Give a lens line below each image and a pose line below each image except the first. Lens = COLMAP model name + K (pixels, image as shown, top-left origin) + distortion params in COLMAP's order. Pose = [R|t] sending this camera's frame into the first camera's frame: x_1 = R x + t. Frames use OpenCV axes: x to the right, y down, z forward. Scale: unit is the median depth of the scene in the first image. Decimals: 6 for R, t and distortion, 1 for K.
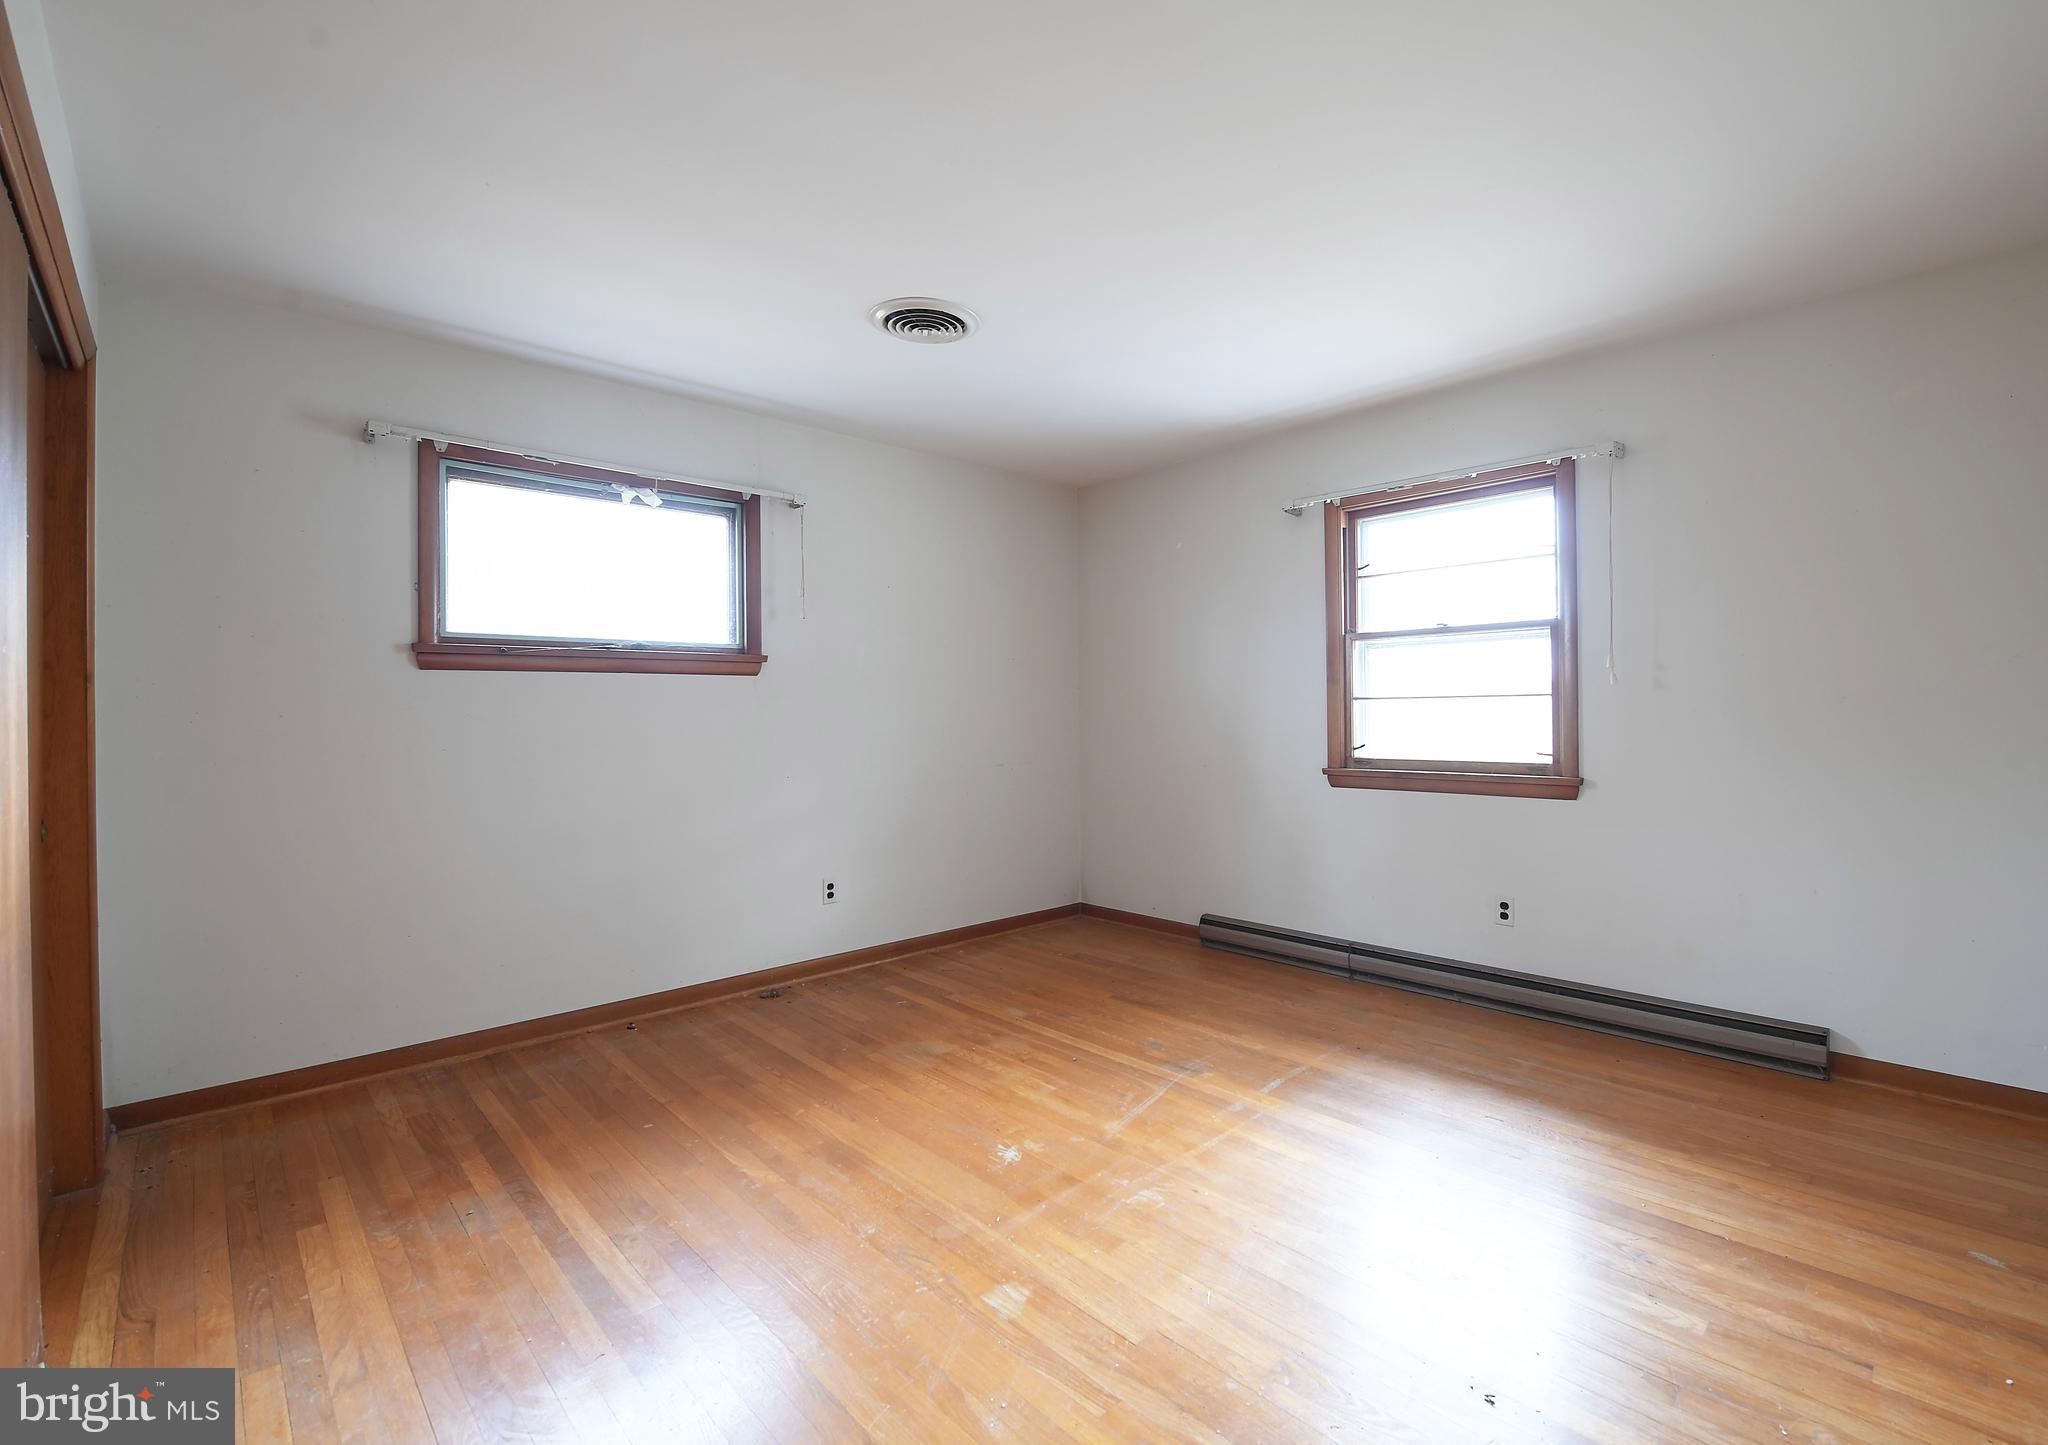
lens RADIAL K [[915.9, 0, 1024.0], [0, 915.9, 722.5], [0, 0, 1]] dist [-0.002782, -0.000251]
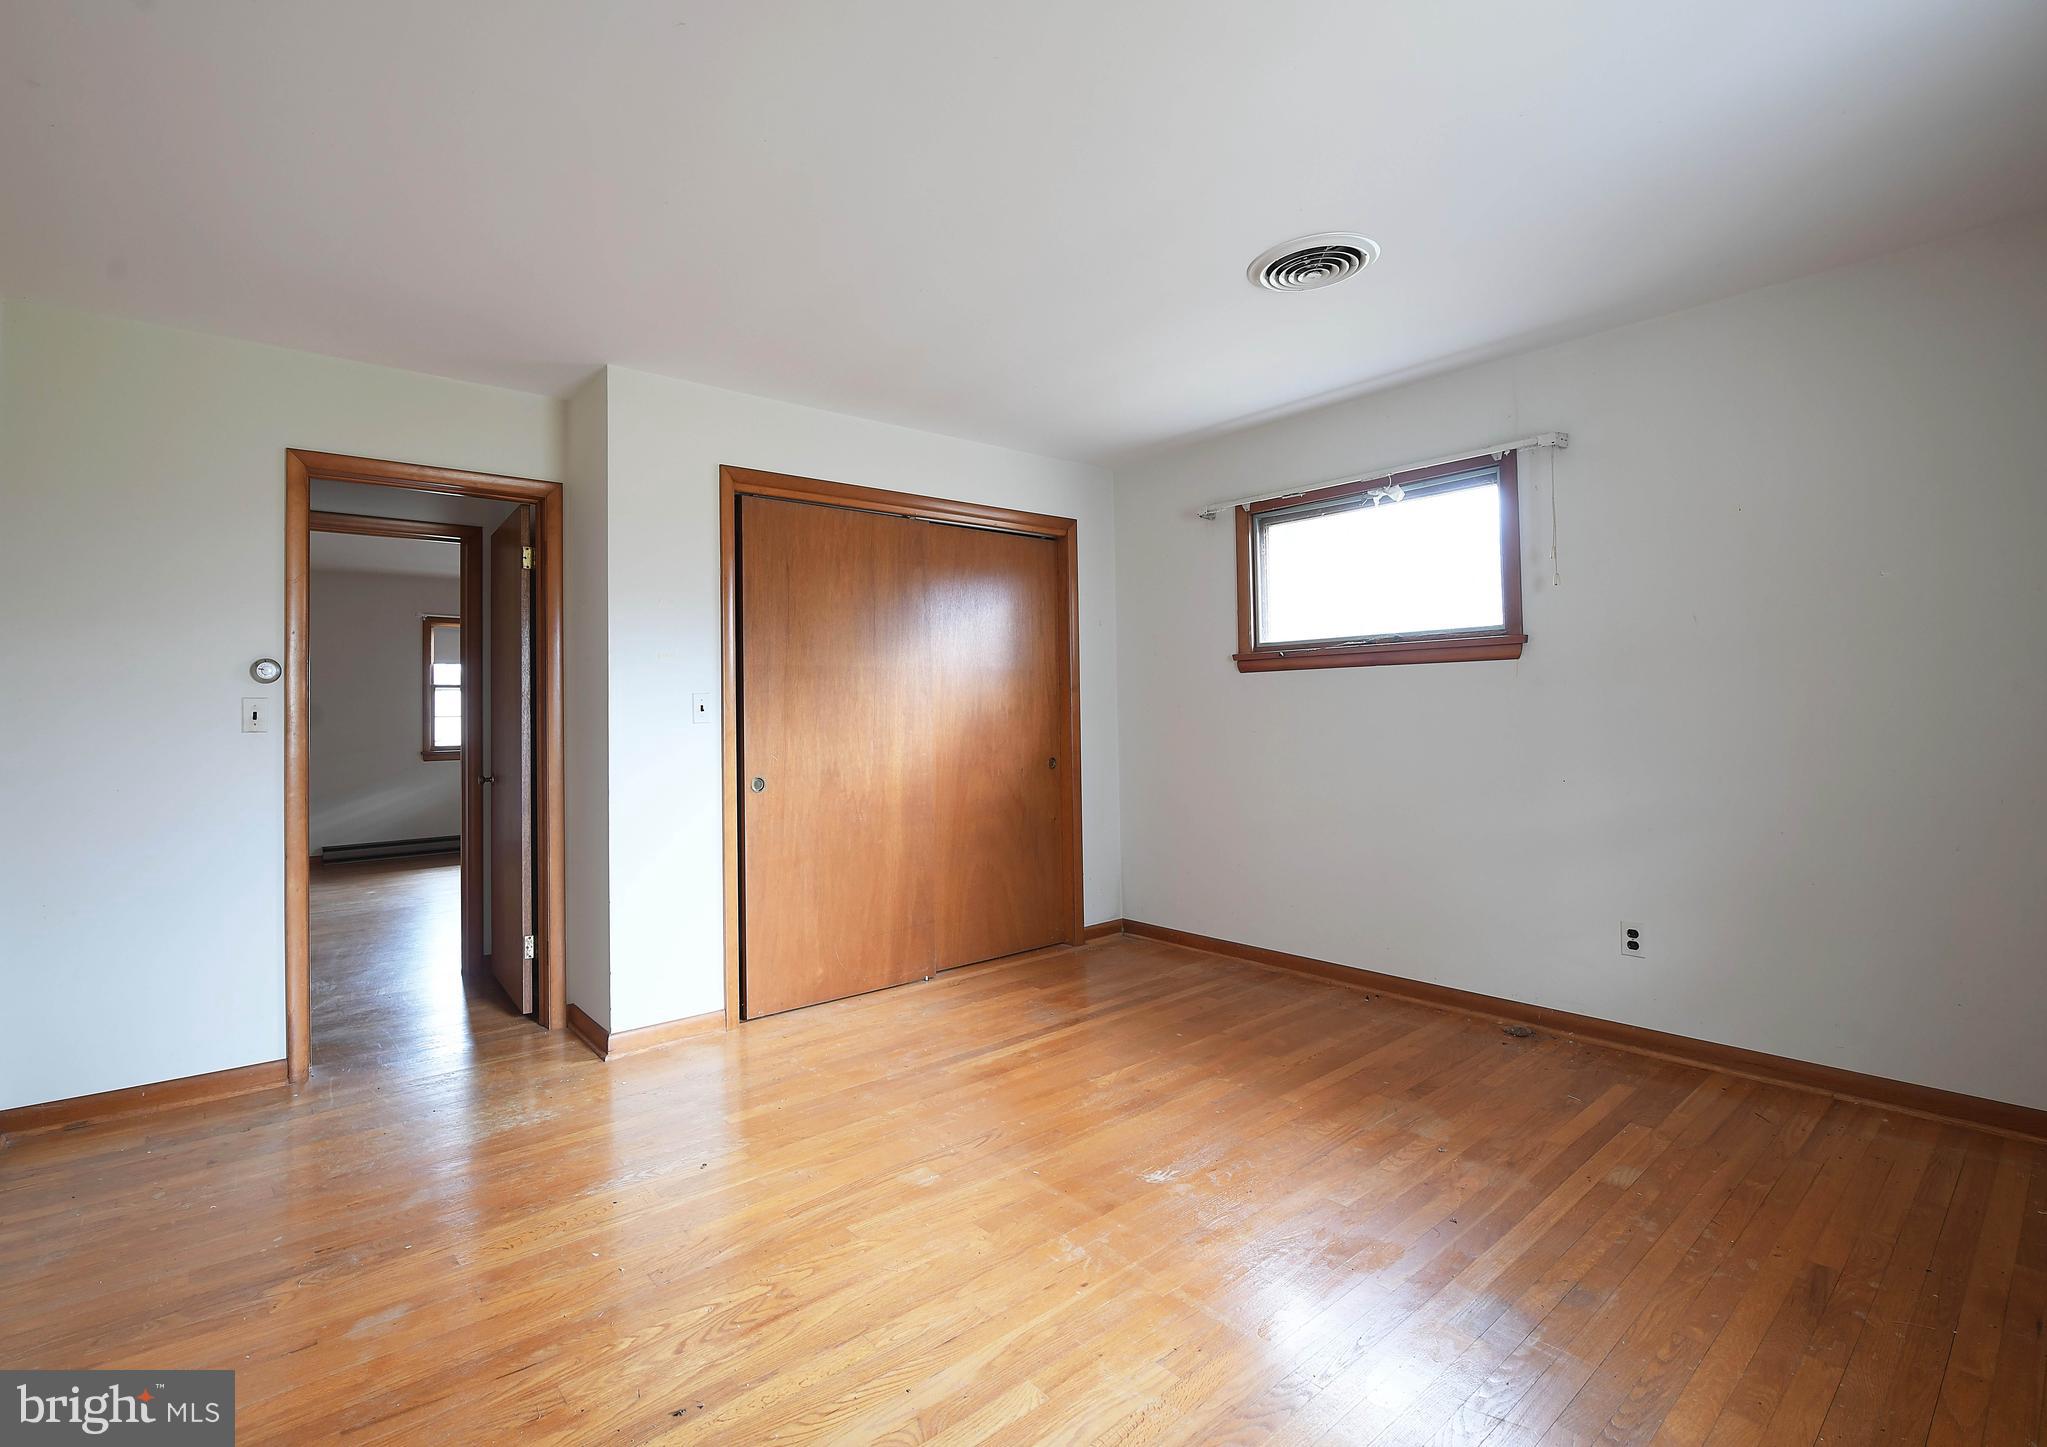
lens RADIAL K [[943.9, 0, 1022.6], [0, 943.9, 703.1], [0, 0, 1]] dist [-0.015813, -0.000053]
pose [[-0.034030, 0.003214, -0.999416, 0.732261], [0.002830, 0.999991, 0.003119, -0.016615], [0.999417, -0.002722, -0.034039, 0.682126]]
